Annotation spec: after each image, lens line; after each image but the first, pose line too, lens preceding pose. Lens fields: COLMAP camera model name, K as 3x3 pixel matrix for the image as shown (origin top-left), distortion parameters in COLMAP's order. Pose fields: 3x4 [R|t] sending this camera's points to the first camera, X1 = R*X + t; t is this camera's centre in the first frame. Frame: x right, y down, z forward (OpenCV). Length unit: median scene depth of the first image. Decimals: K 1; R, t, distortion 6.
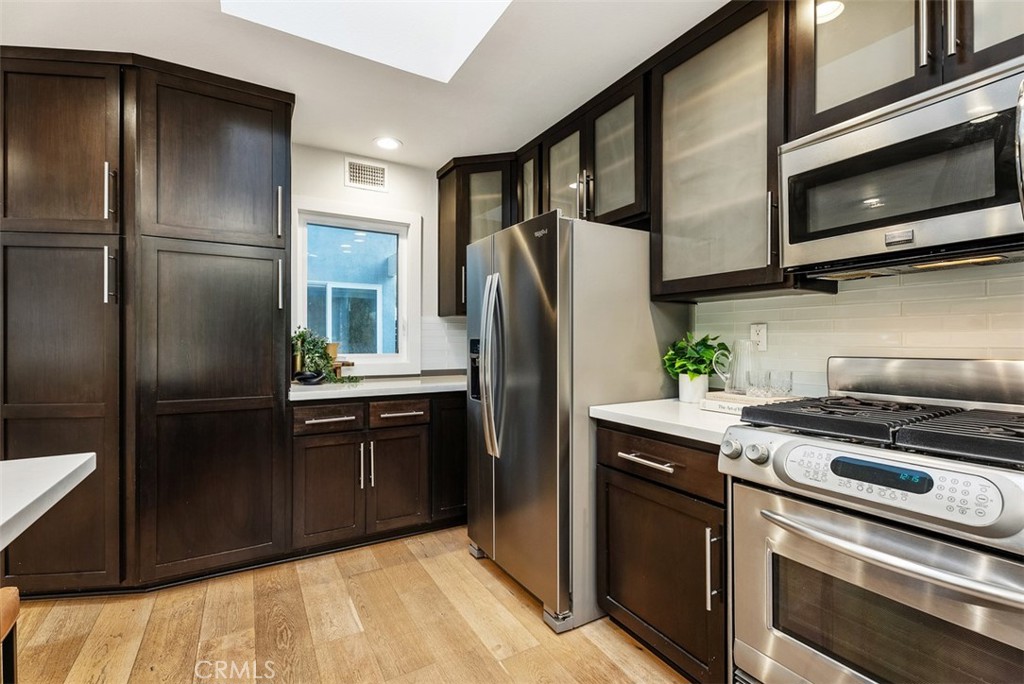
lens RADIAL K [[457.0, 0, 512.5], [0, 457.0, 339.1], [0, 0, 1]] dist [0.004308, -0.000512]
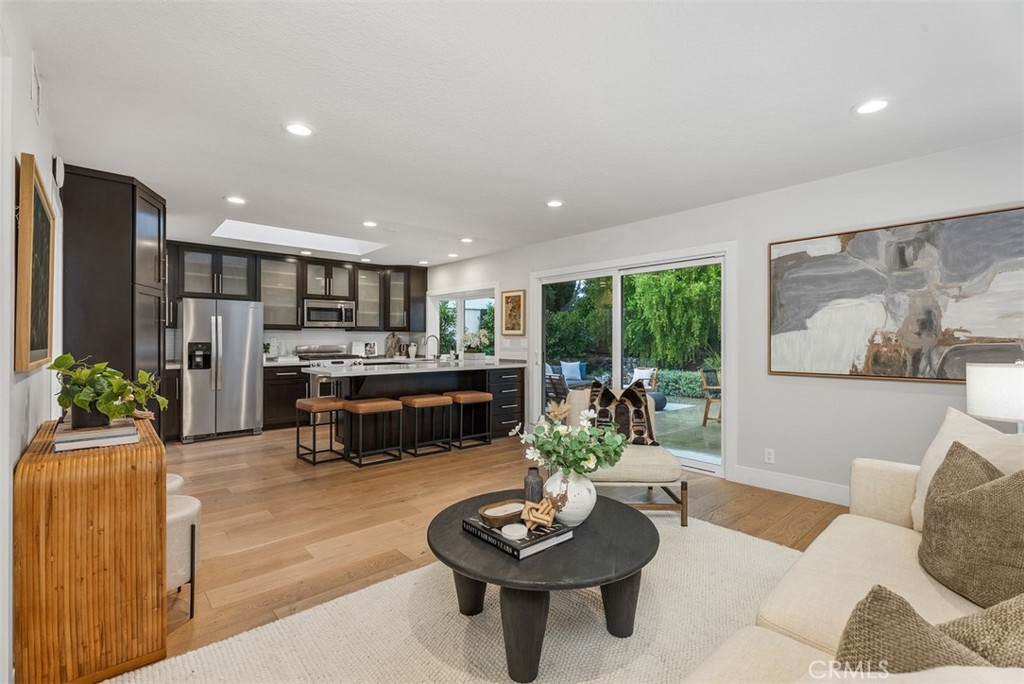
lens RADIAL K [[457.0, 0, 515.9], [0, 457.0, 343.2], [0, 0, 1]] dist [0.004308, -0.000512]
pose [[-0.205817, -0.005165, 0.978577, -3.742894], [-0.006213, 0.999973, 0.003971, -0.015790], [-0.978571, -0.005262, -0.205844, -0.098271]]
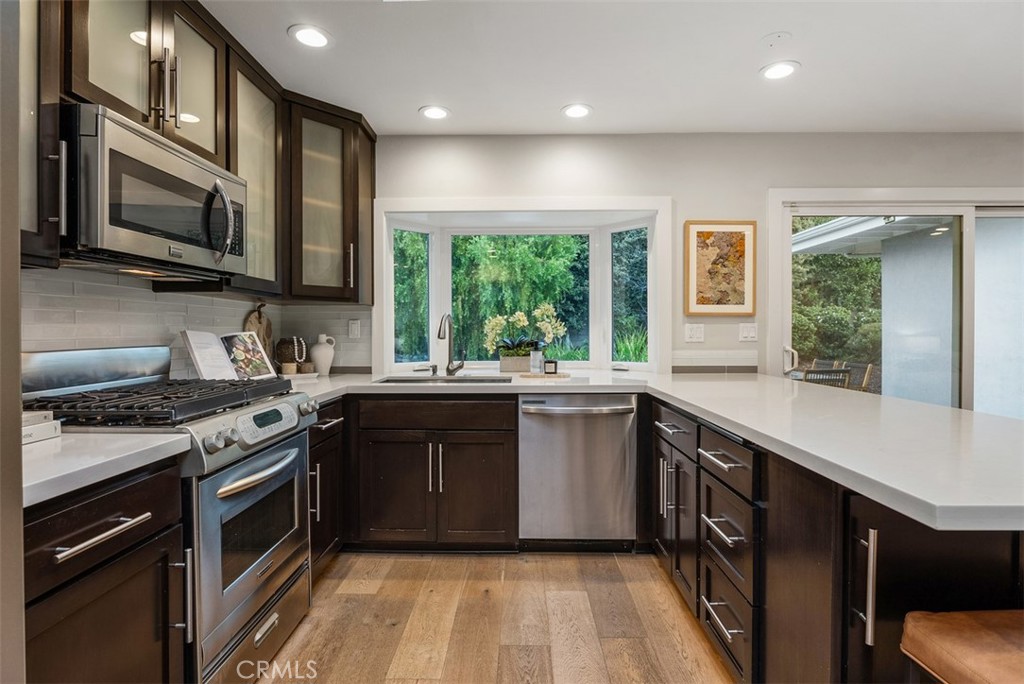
lens RADIAL K [[516.0, 0, 513.8], [0, 516.0, 338.1], [0, 0, 1]] dist [0.001568, 0.000169]
pose [[-0.857843, -0.002256, 0.513908, -0.498345], [0.001631, 0.999973, 0.007113, 0.007302], [-0.513910, 0.006940, -0.857816, 1.258038]]
